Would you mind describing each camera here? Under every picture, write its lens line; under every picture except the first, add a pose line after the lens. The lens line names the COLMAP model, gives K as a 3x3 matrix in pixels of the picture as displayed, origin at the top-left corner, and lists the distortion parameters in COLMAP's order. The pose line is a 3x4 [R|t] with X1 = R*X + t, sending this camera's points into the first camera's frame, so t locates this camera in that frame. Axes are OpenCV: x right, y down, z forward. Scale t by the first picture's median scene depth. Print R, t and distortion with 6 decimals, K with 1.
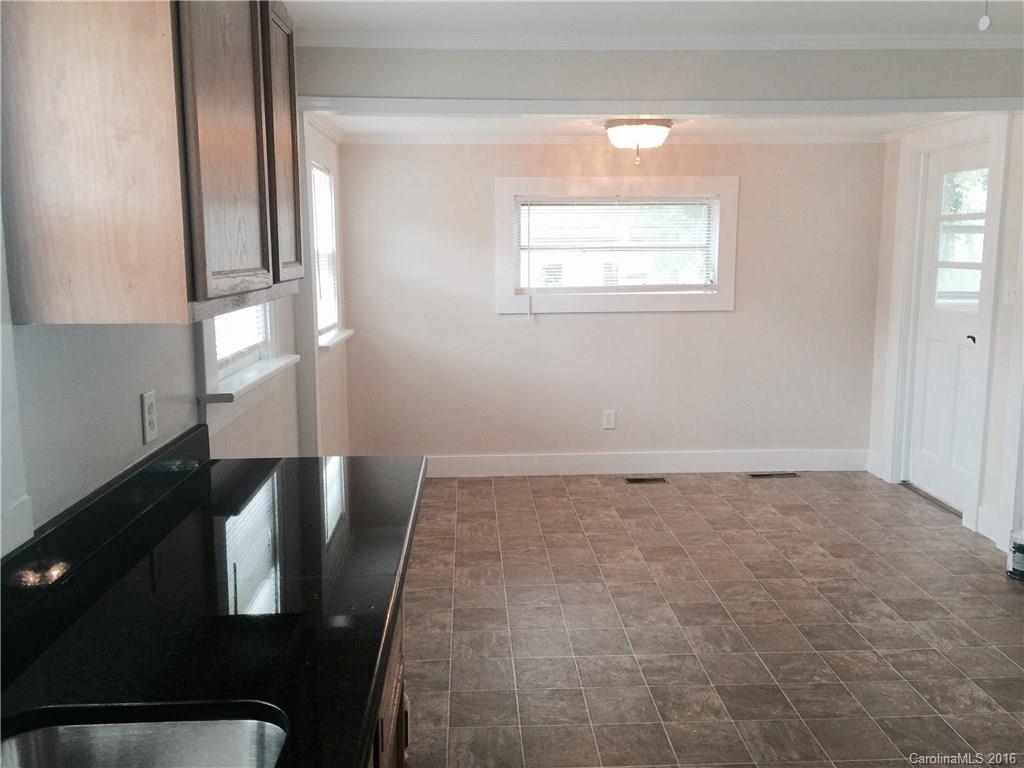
lens RADIAL K [[868.9, 0, 508.3], [0, 868.9, 373.7], [0, 0, 1]] dist [0.072672, -0.059450]
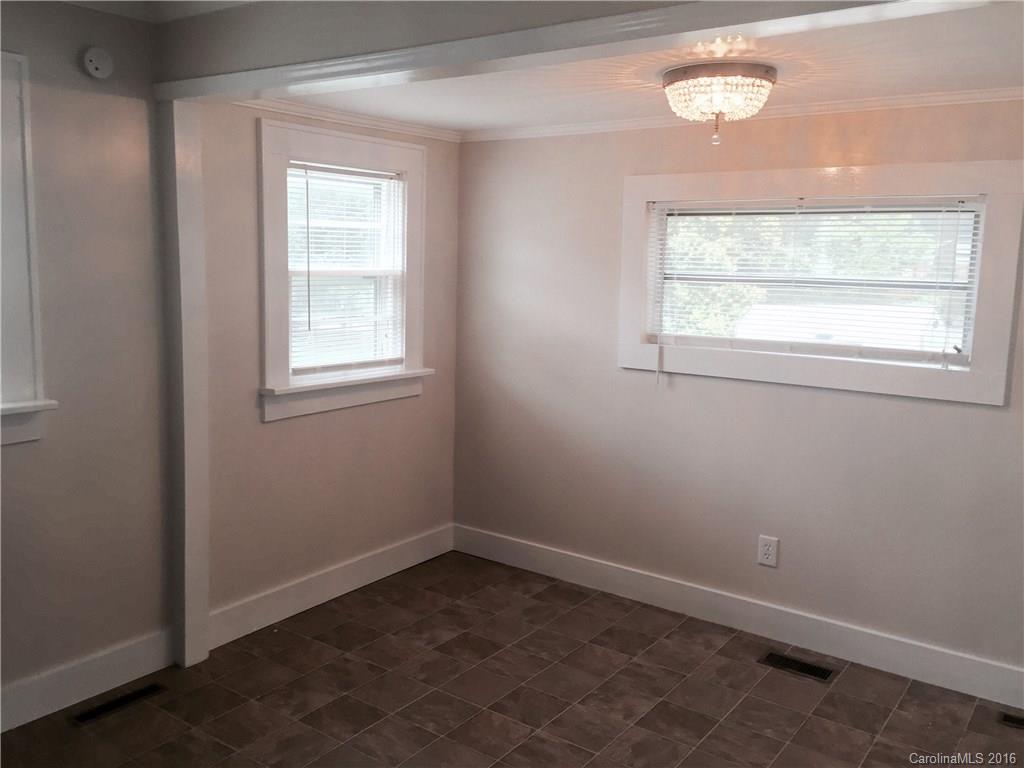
lens RADIAL K [[868.9, 0, 515.4], [0, 868.9, 362.5], [0, 0, 1]] dist [0.072672, -0.059450]
pose [[0.775274, 0.097529, -0.624050, 0.390258], [-0.115622, 0.993226, 0.011584, -0.076024], [0.620952, 0.063173, 0.781299, 0.412864]]
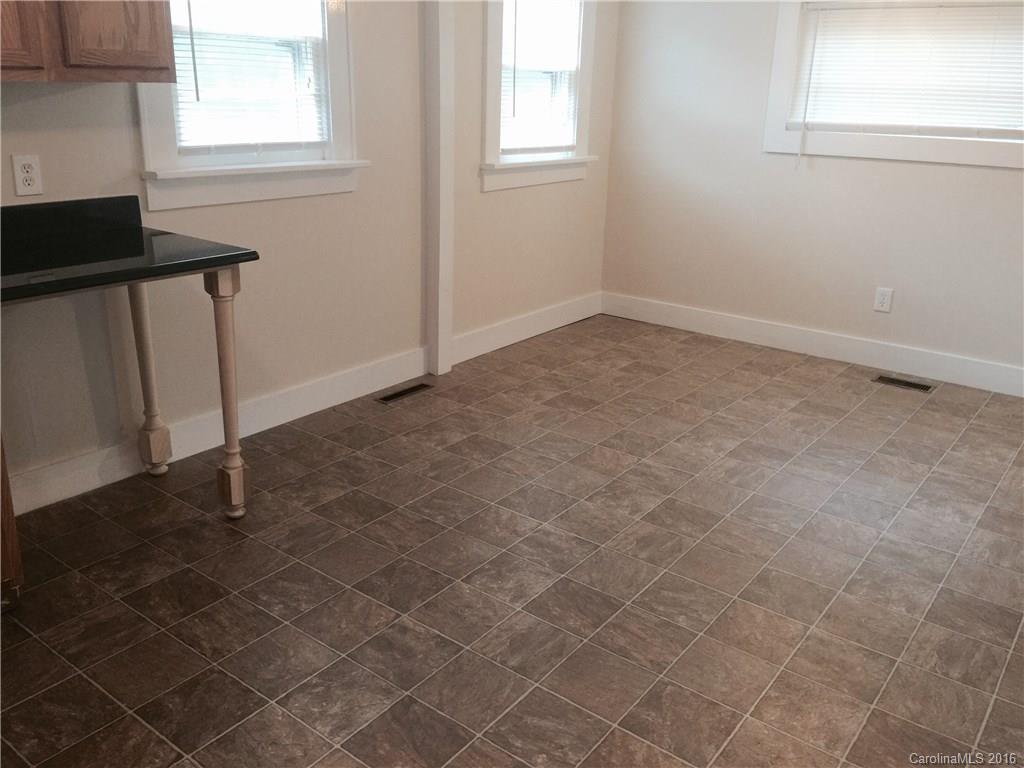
lens RADIAL K [[868.9, 0, 515.2], [0, 868.9, 367.2], [0, 0, 1]] dist [0.072672, -0.059450]
pose [[0.761862, 0.224578, -0.607561, 0.391898], [-0.123028, 0.971068, 0.204671, -0.010954], [0.635948, -0.081184, 0.767450, 0.185312]]
